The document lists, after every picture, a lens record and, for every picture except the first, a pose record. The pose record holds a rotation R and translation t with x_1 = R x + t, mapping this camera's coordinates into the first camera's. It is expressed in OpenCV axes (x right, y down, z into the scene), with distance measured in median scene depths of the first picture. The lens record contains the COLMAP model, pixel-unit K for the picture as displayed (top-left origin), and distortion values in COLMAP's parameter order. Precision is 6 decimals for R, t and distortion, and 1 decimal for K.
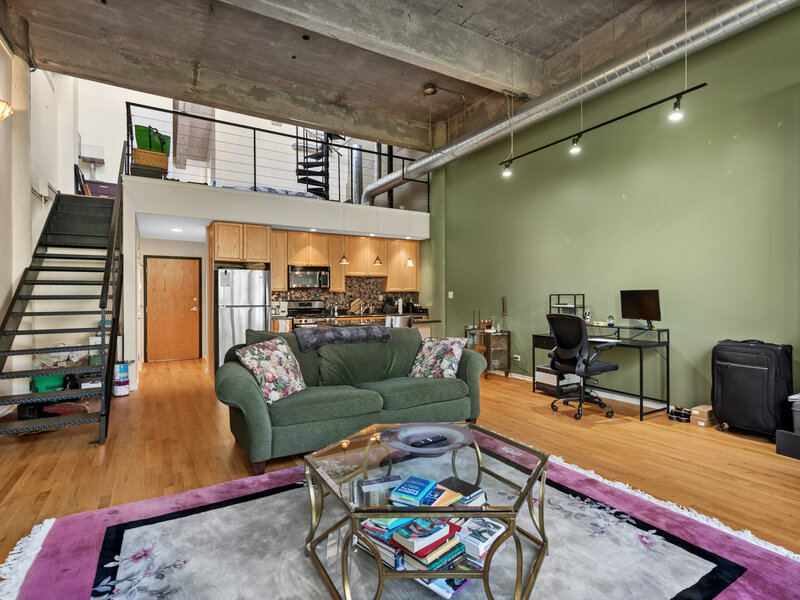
lens RADIAL K [[414.0, 0, 400.3], [0, 414.0, 299.7], [0, 0, 1]] dist [-0.006067, 0.000233]
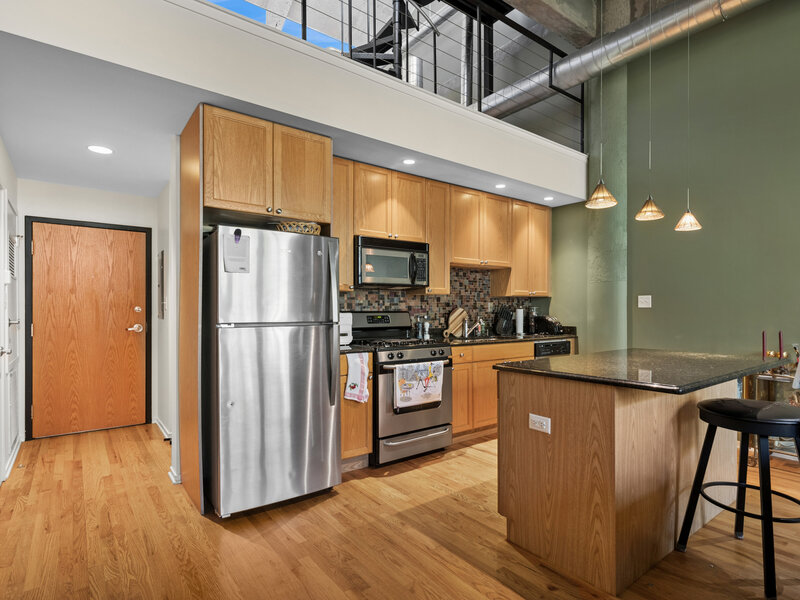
lens RADIAL K [[427.7, 0, 392.5], [0, 427.7, 311.4], [0, 0, 1]] dist [0.004883, -0.000194]
pose [[0.994496, 0.001835, 0.104754, -0.255157], [-0.001145, 0.999977, -0.006648, 0.005164], [-0.104764, 0.006491, 0.994476, 0.470175]]
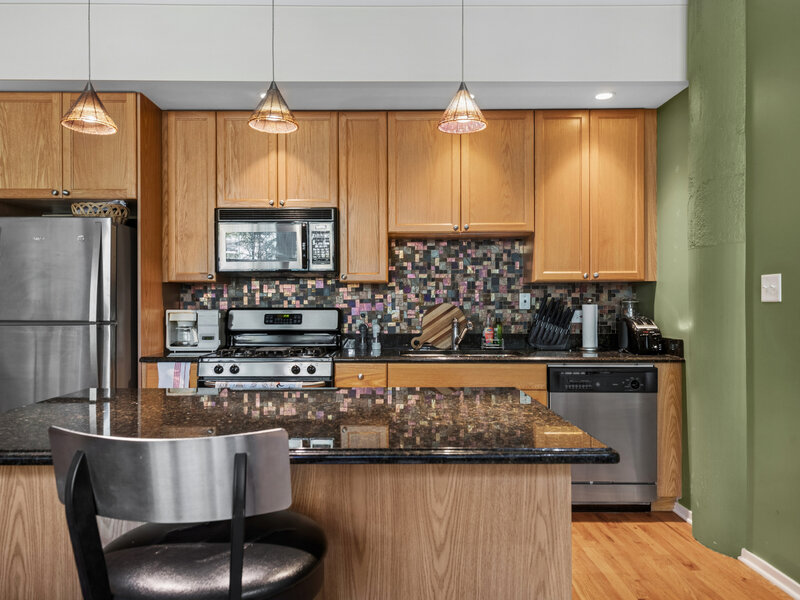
lens RADIAL K [[572.5, 0, 395.5], [0, 572.5, 297.8], [0, 0, 1]] dist [0.008097, 0.007716]
pose [[0.863515, -0.003156, -0.504313, 0.099881], [-0.006650, 0.999822, -0.017643, 0.001318], [0.504279, 0.018588, 0.863341, 0.594998]]
